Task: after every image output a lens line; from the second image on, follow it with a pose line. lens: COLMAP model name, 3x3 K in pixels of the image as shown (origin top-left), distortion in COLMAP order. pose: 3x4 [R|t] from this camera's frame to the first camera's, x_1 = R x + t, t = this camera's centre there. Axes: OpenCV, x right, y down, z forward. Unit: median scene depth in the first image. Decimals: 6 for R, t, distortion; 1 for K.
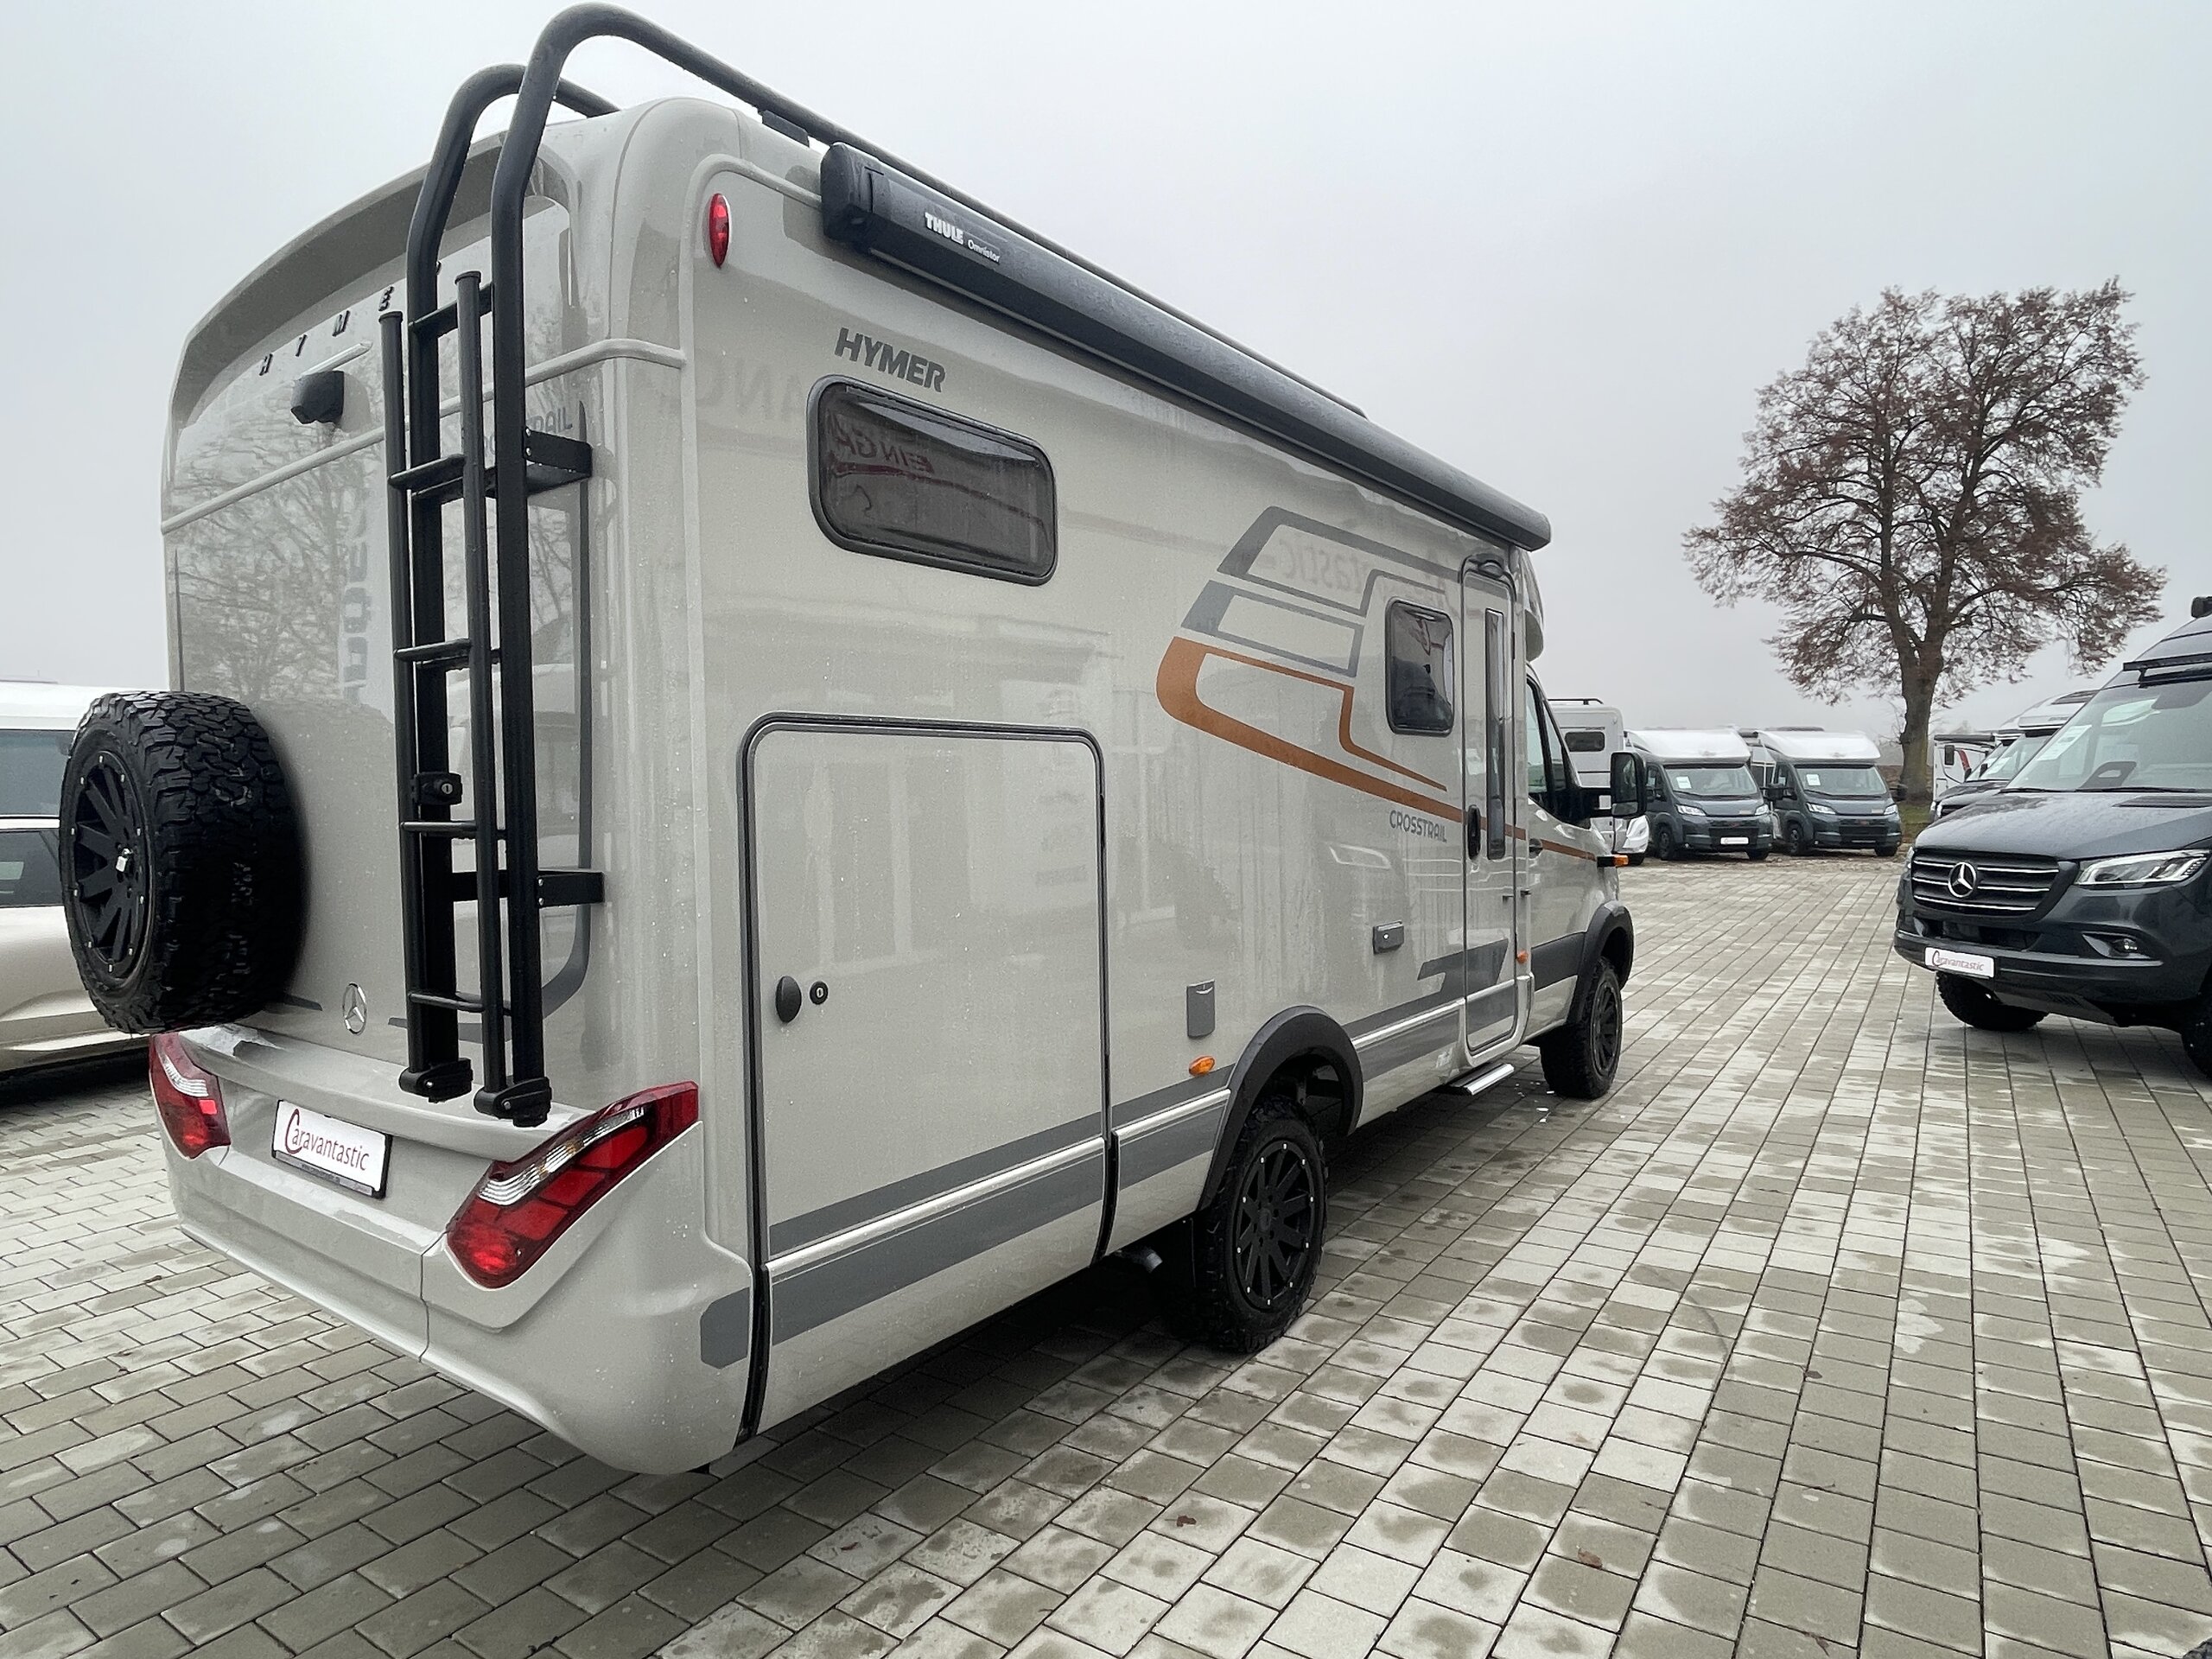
lens RADIAL K [[1255.4, 0, 1103.0], [0, 1255.4, 838.6], [0, 0, 1]] dist [-0.003265, -0.003191]
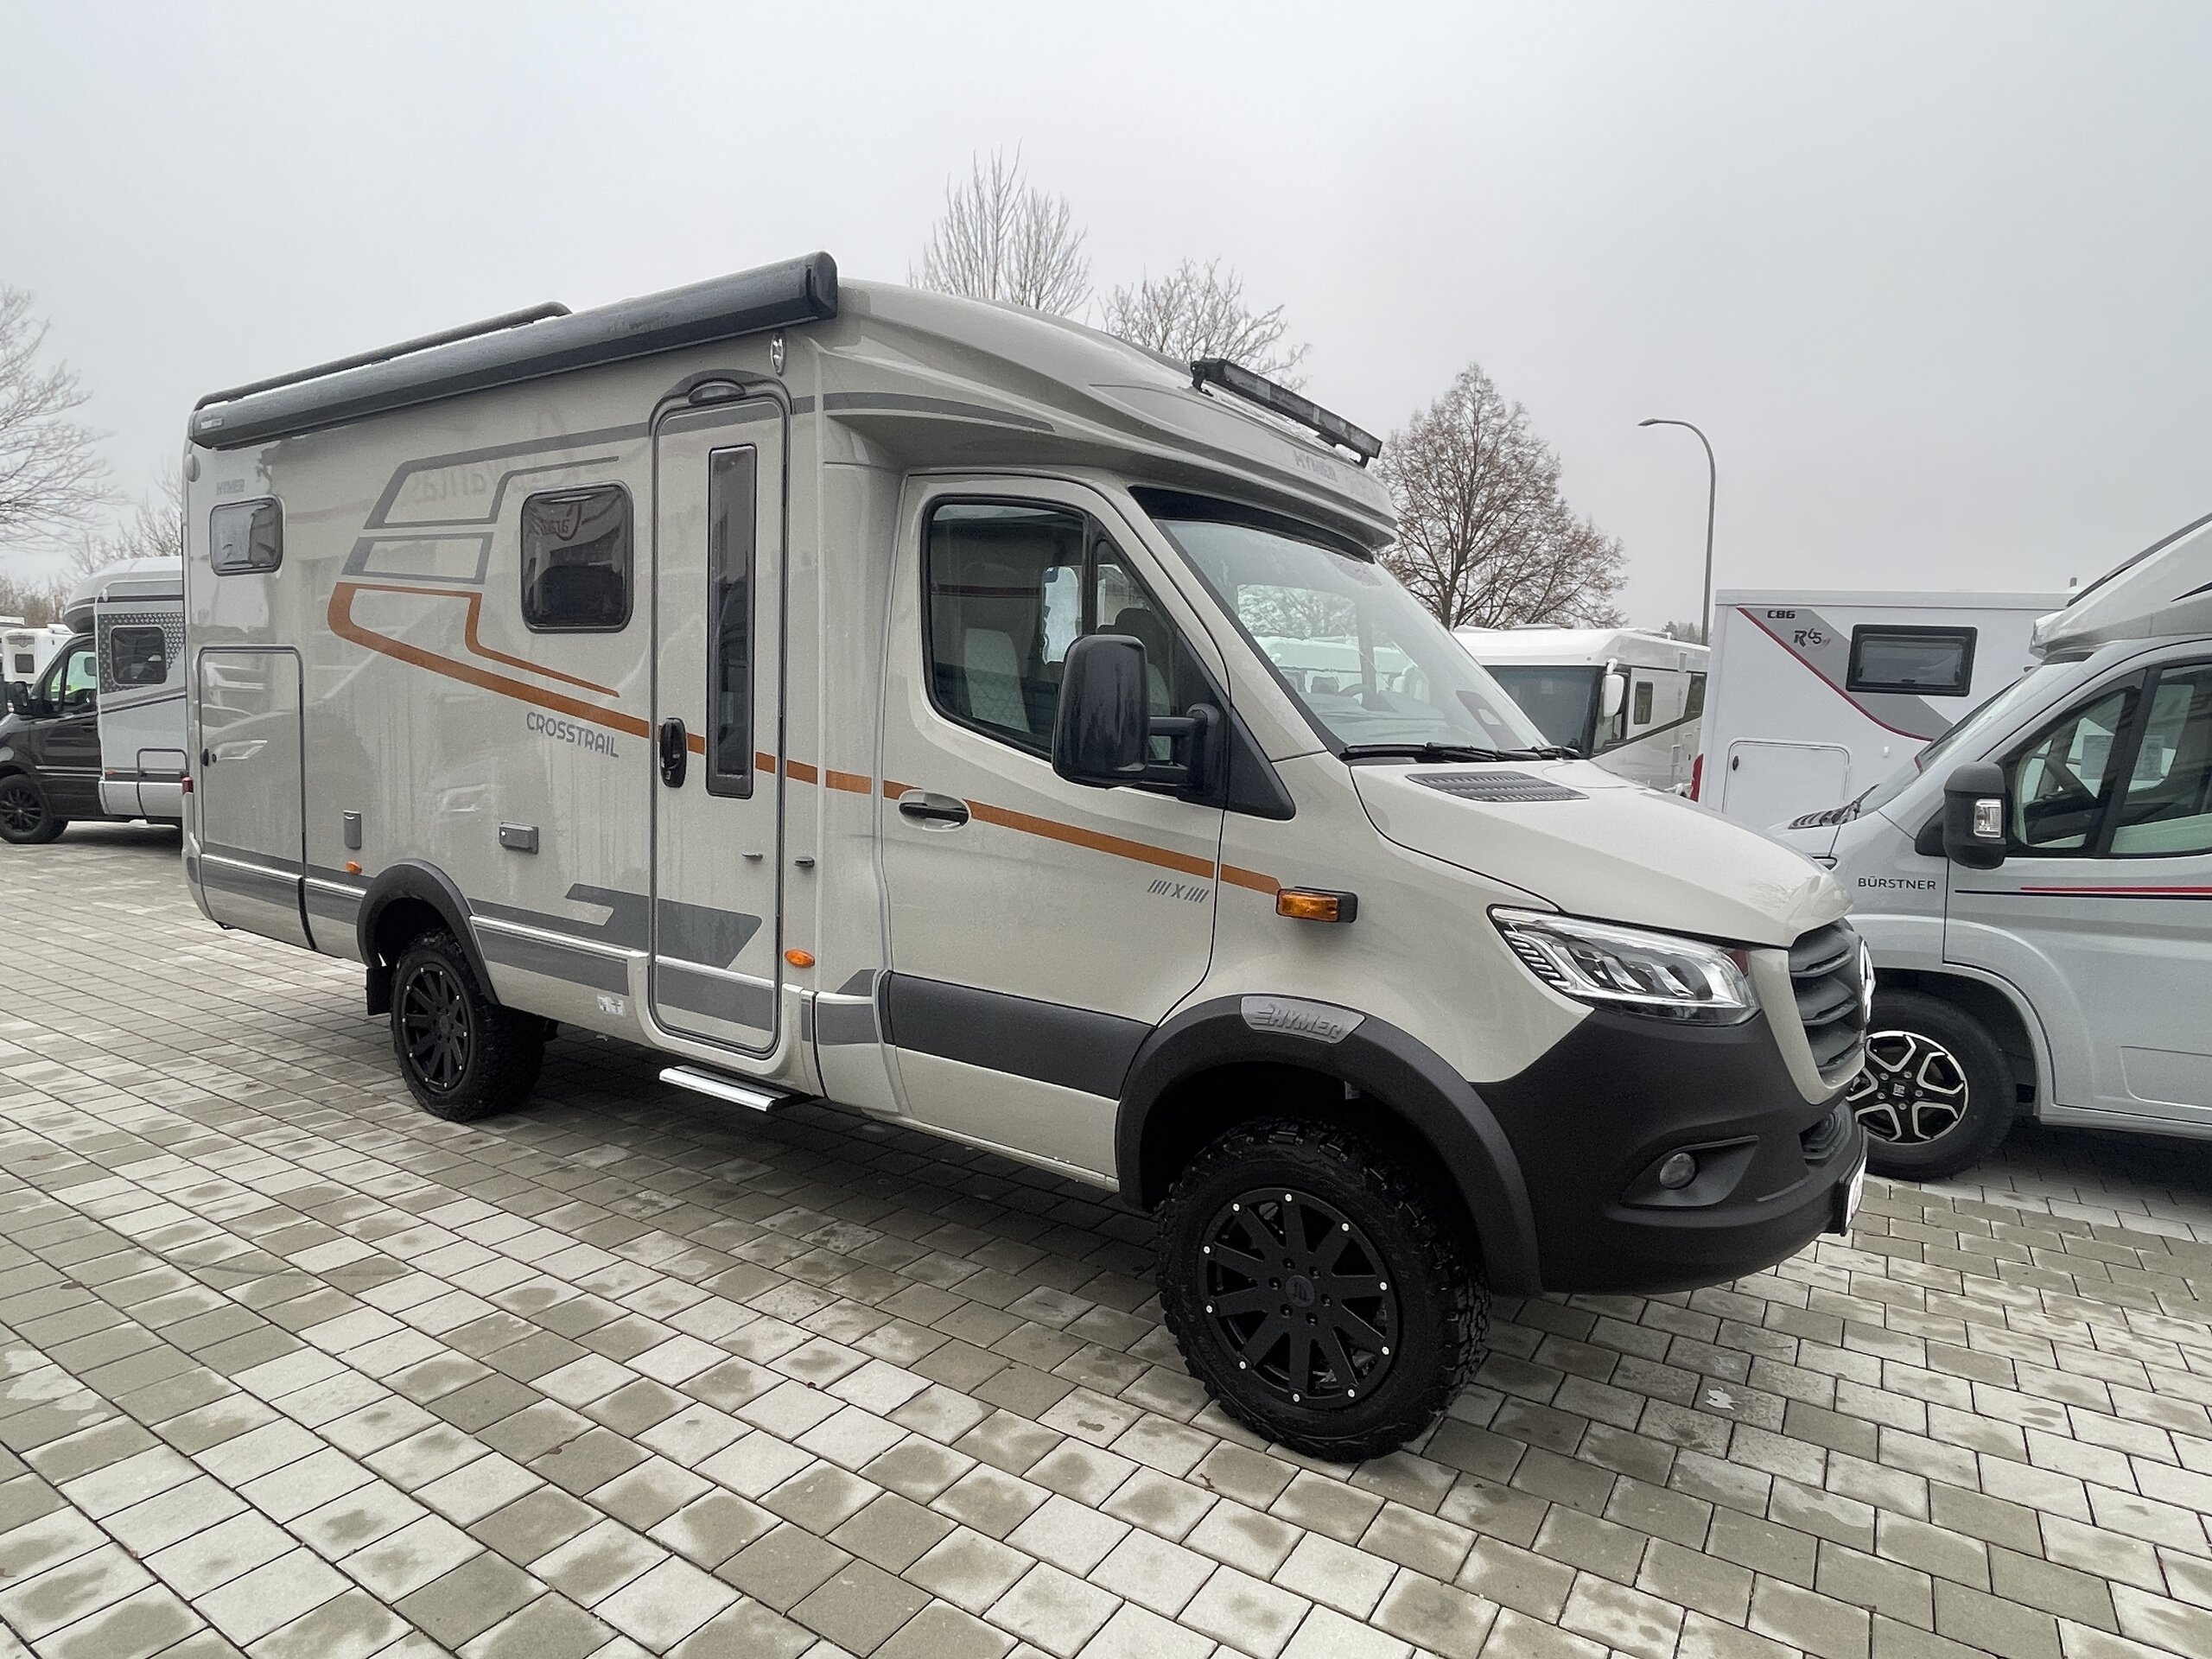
lens RADIAL K [[1257.9, 0, 1099.9], [0, 1257.9, 840.7], [0, 0, 1]] dist [-0.025306, 0.017294]
pose [[0.039880, 0.117992, -0.992213, 1.193133], [-0.073610, 0.990652, 0.114848, -0.065938], [0.996489, 0.068457, 0.048192, 1.356215]]
